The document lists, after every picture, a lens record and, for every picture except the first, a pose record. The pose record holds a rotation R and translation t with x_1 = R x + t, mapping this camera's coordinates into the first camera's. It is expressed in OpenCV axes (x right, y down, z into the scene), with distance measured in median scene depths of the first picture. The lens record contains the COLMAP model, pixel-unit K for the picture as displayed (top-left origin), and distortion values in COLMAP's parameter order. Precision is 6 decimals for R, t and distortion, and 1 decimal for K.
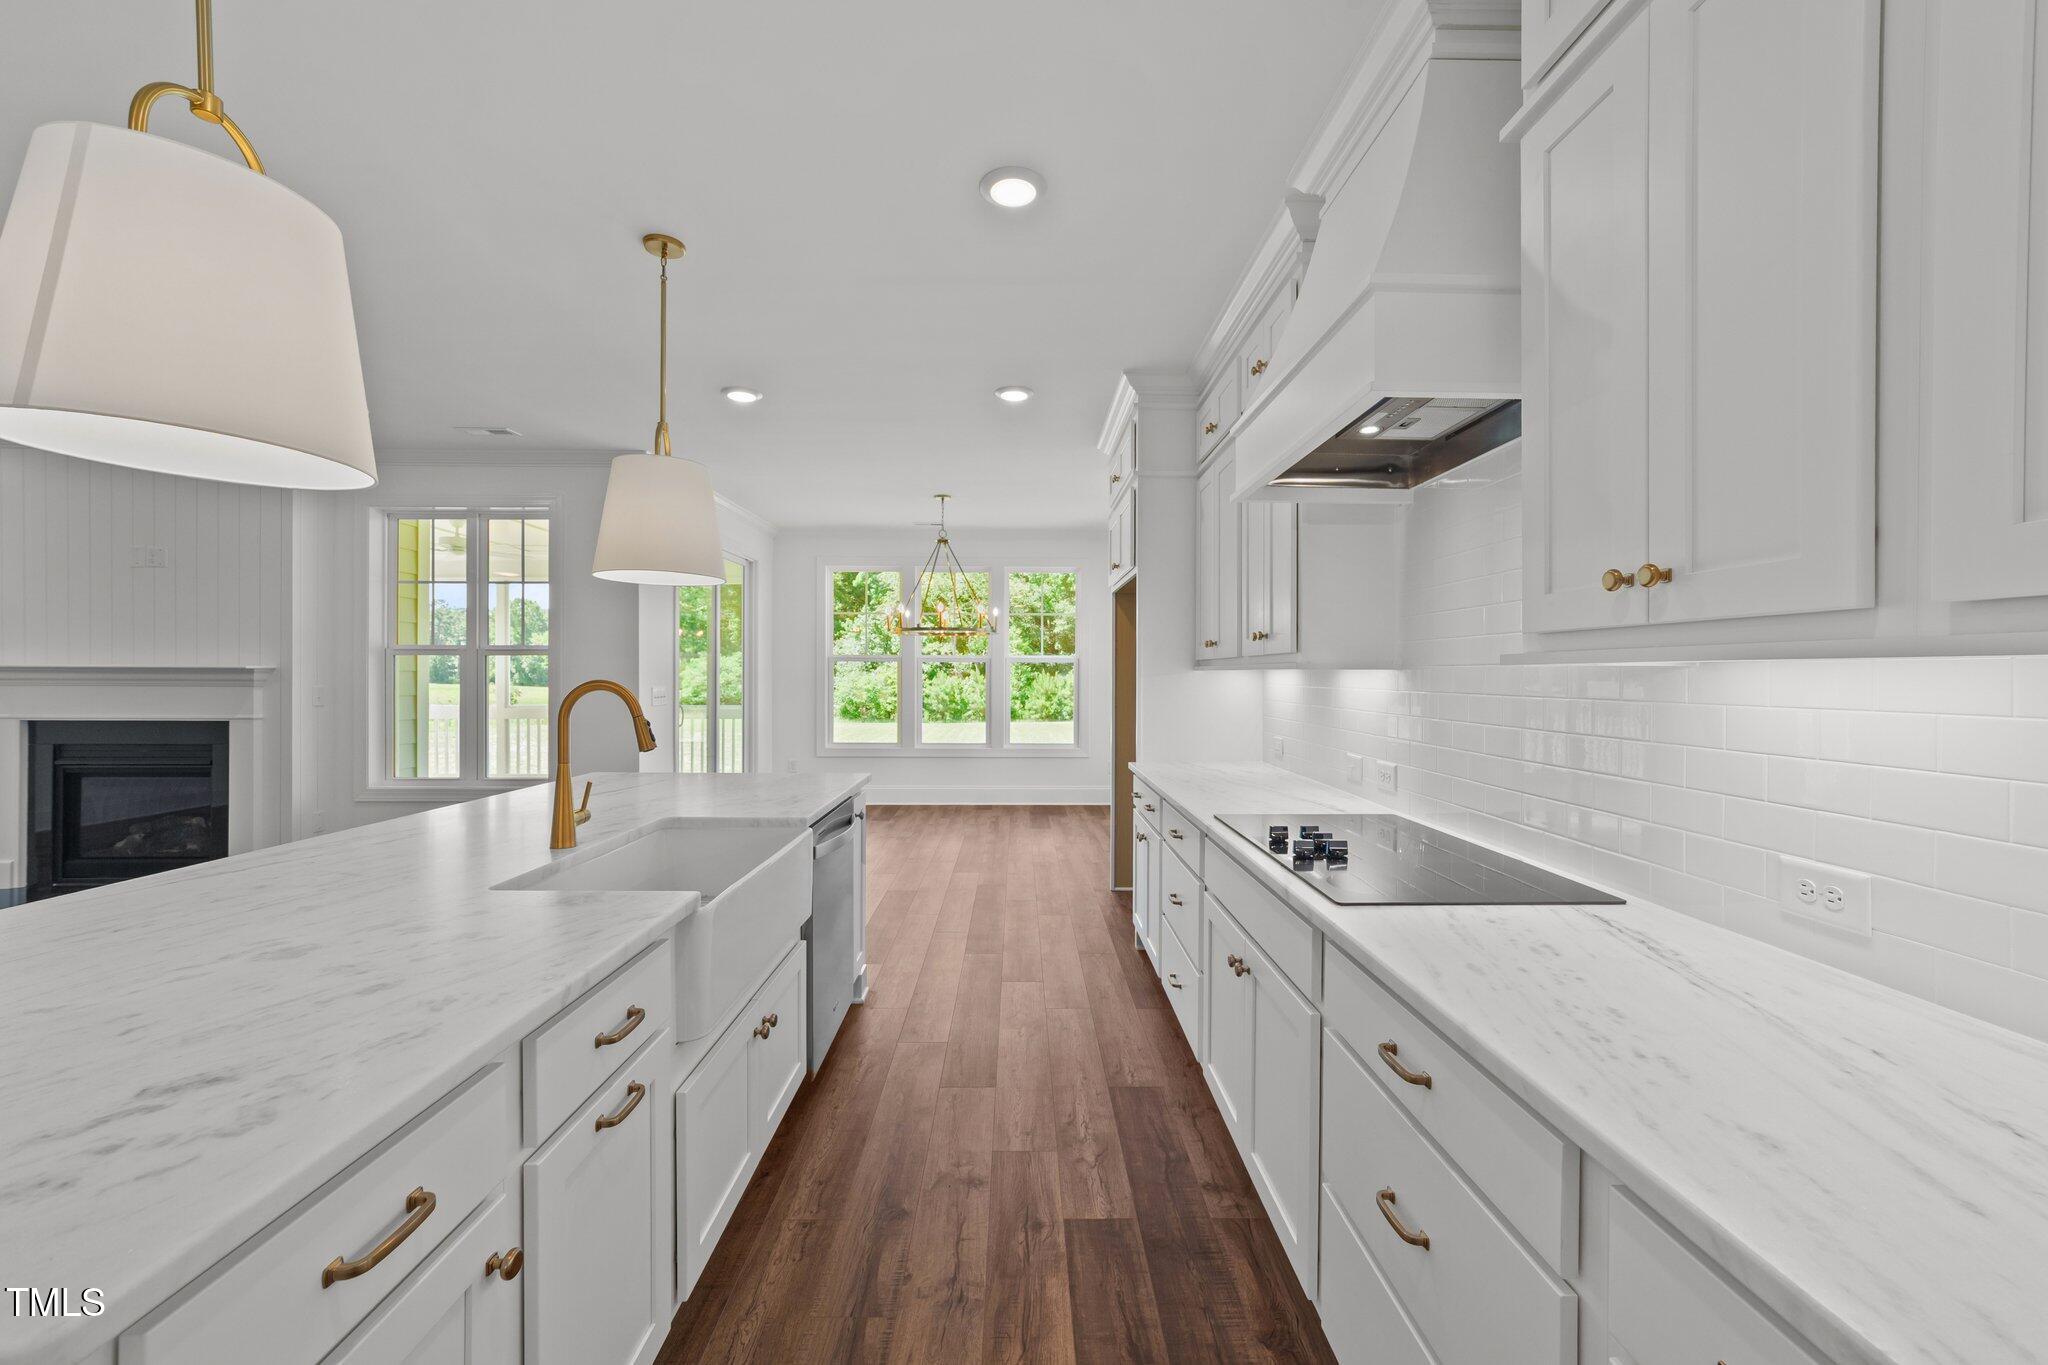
lens RADIAL K [[788.0, 0, 1028.1], [0, 788.0, 731.2], [0, 0, 1]] dist [-0.012654, 0.006685]
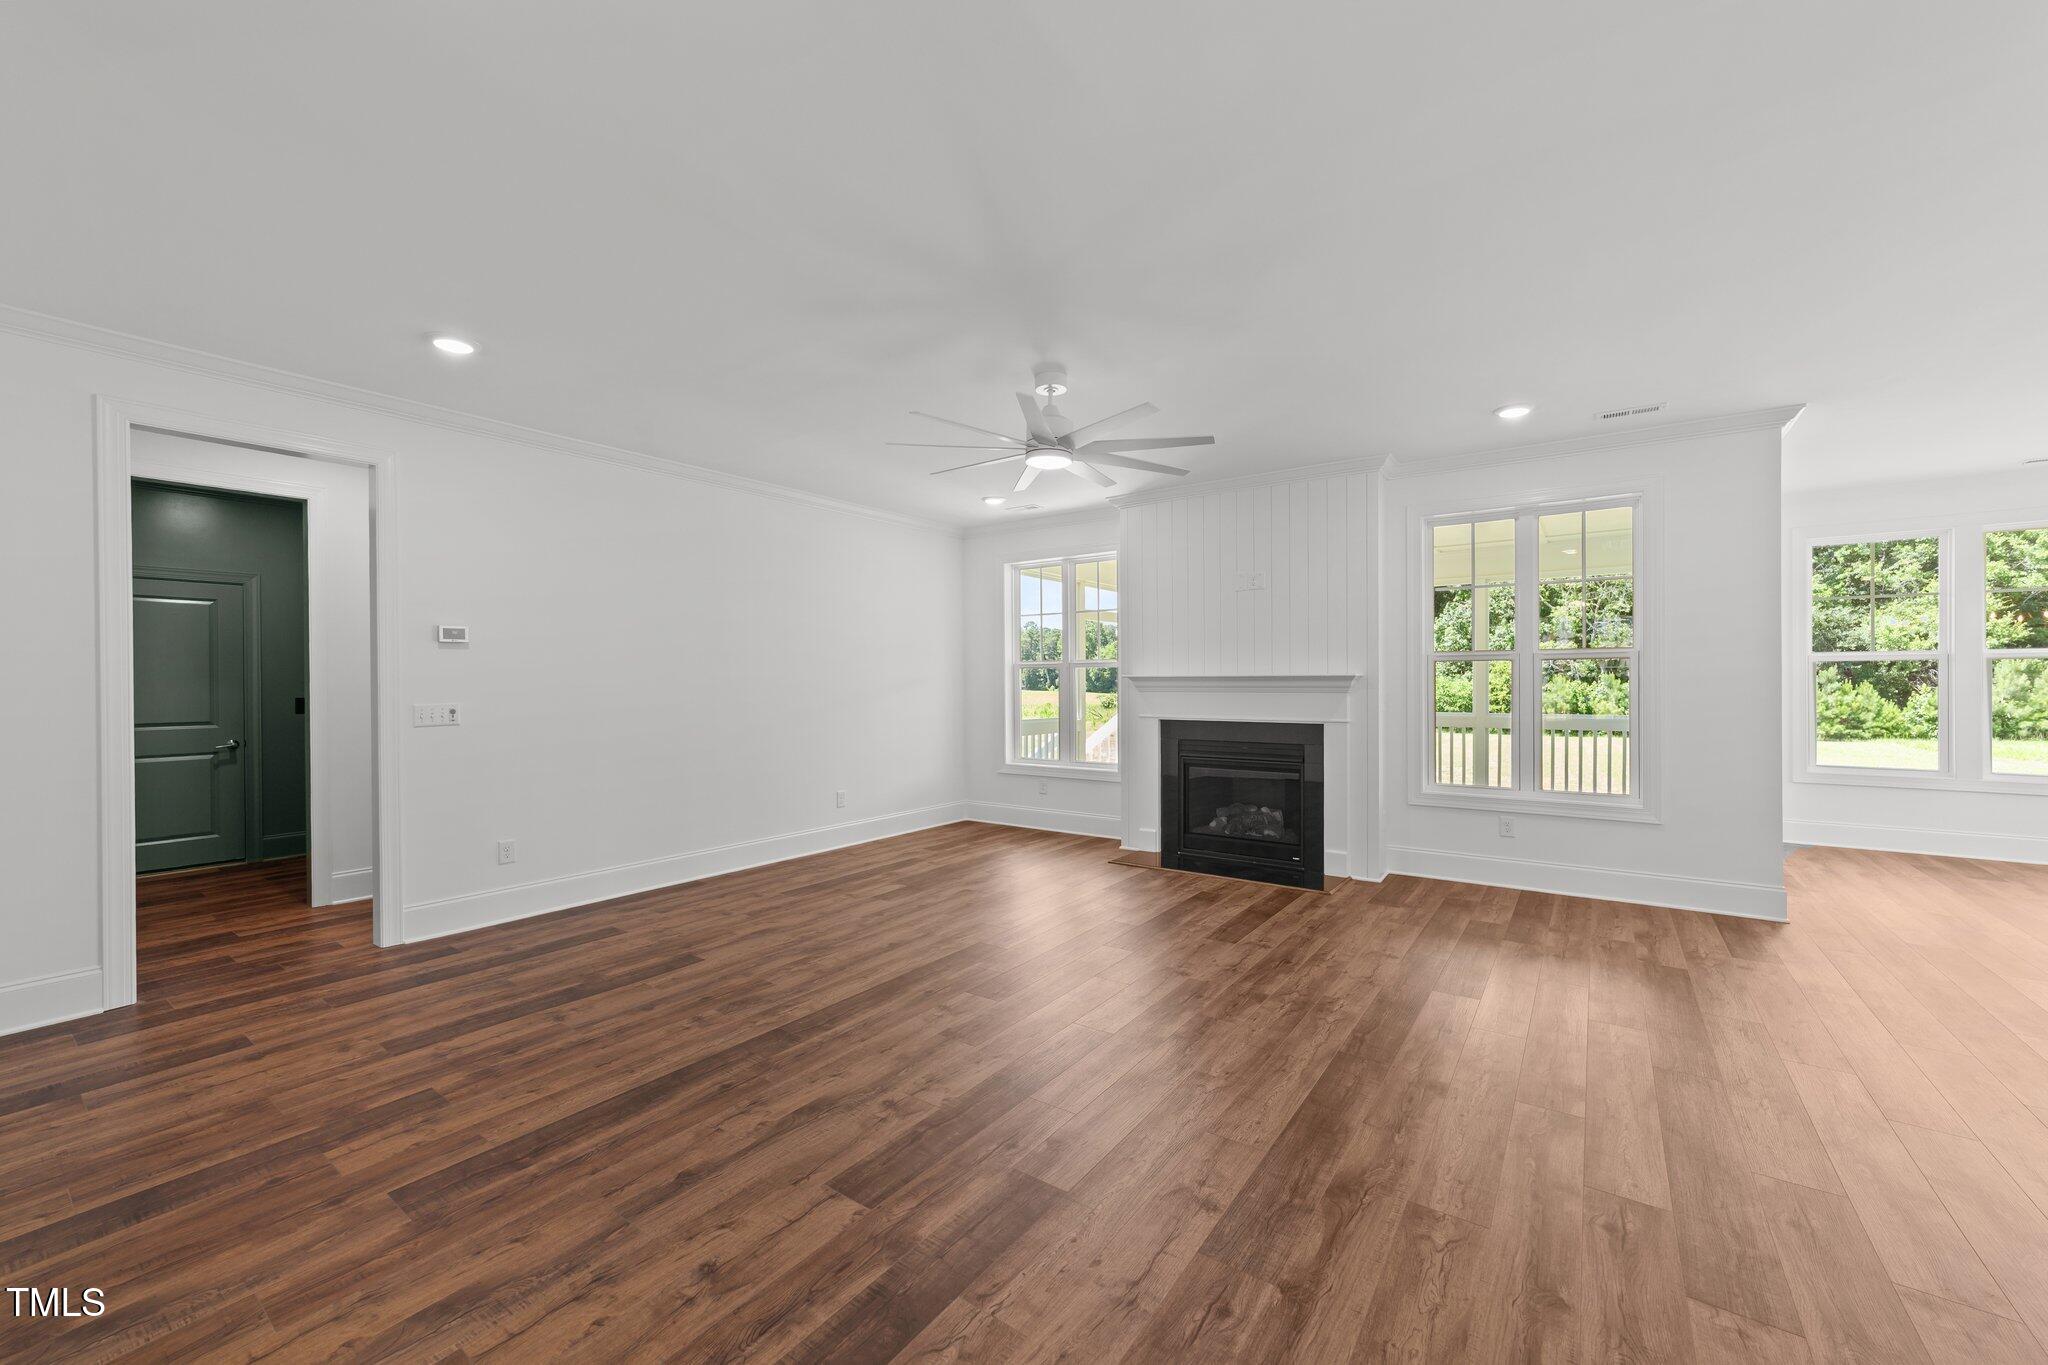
lens RADIAL K [[788.0, 0, 1024.5], [0, 788.0, 700.2], [0, 0, 1]] dist [-0.012654, 0.006685]
pose [[0.797272, 0.005909, -0.603591, -0.692205], [-0.034219, 0.998786, -0.035421, 0.007101], [0.602649, 0.048895, 0.796507, -0.131738]]
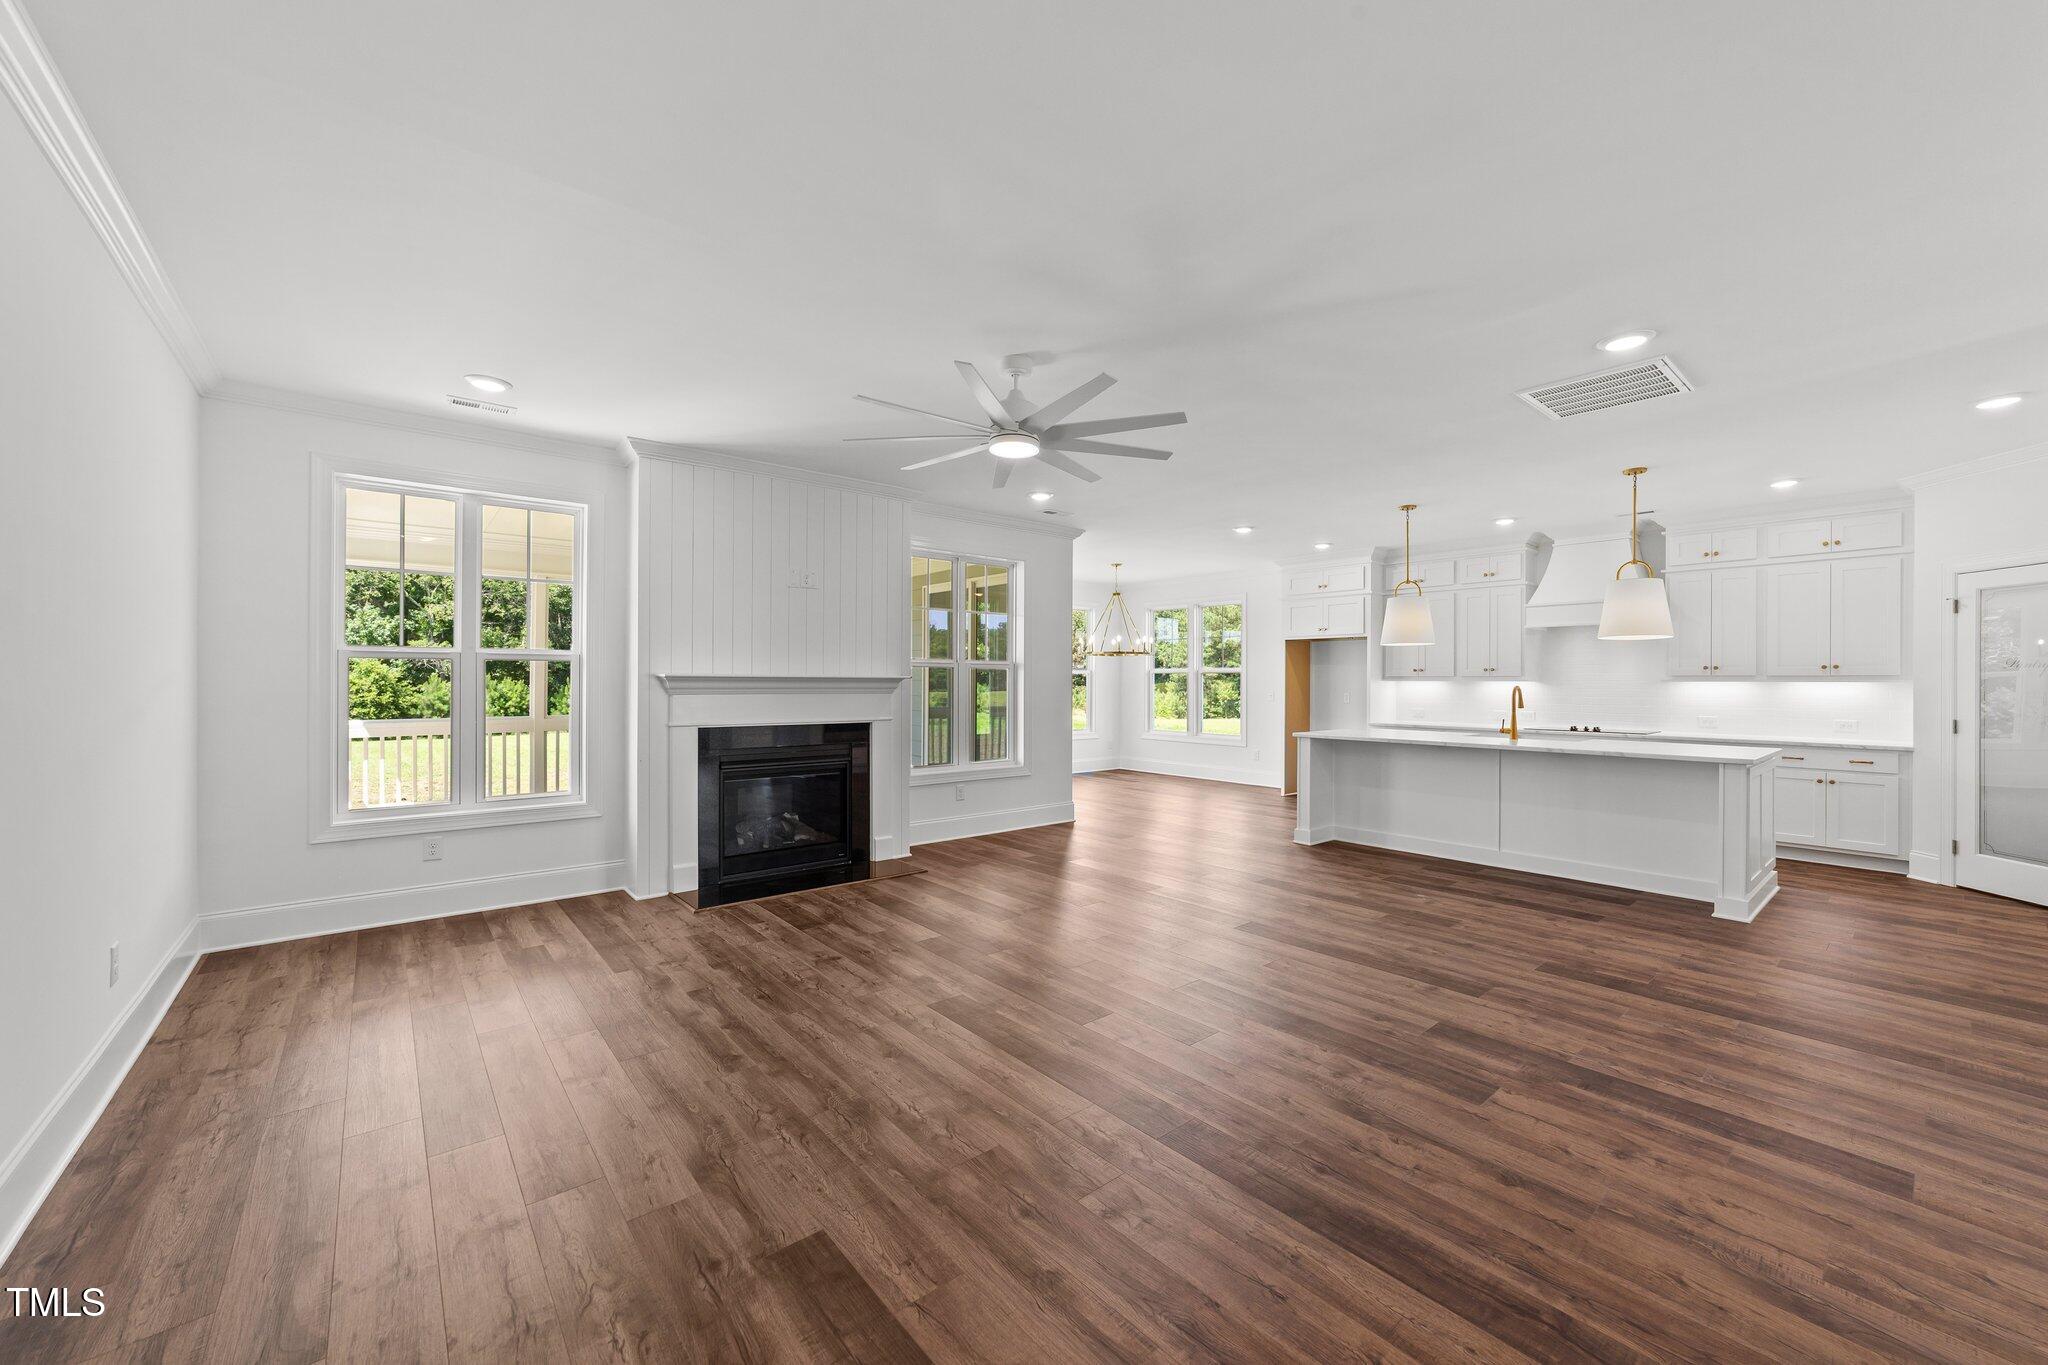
lens RADIAL K [[788.0, 0, 1021.0], [0, 788.0, 674.2], [0, 0, 1]] dist [-0.012654, 0.006685]
pose [[0.782599, 0.004164, 0.622512, -1.594548], [0.044351, 0.997064, -0.062425, 0.000077], [-0.620945, 0.076463, 0.780116, -0.074796]]
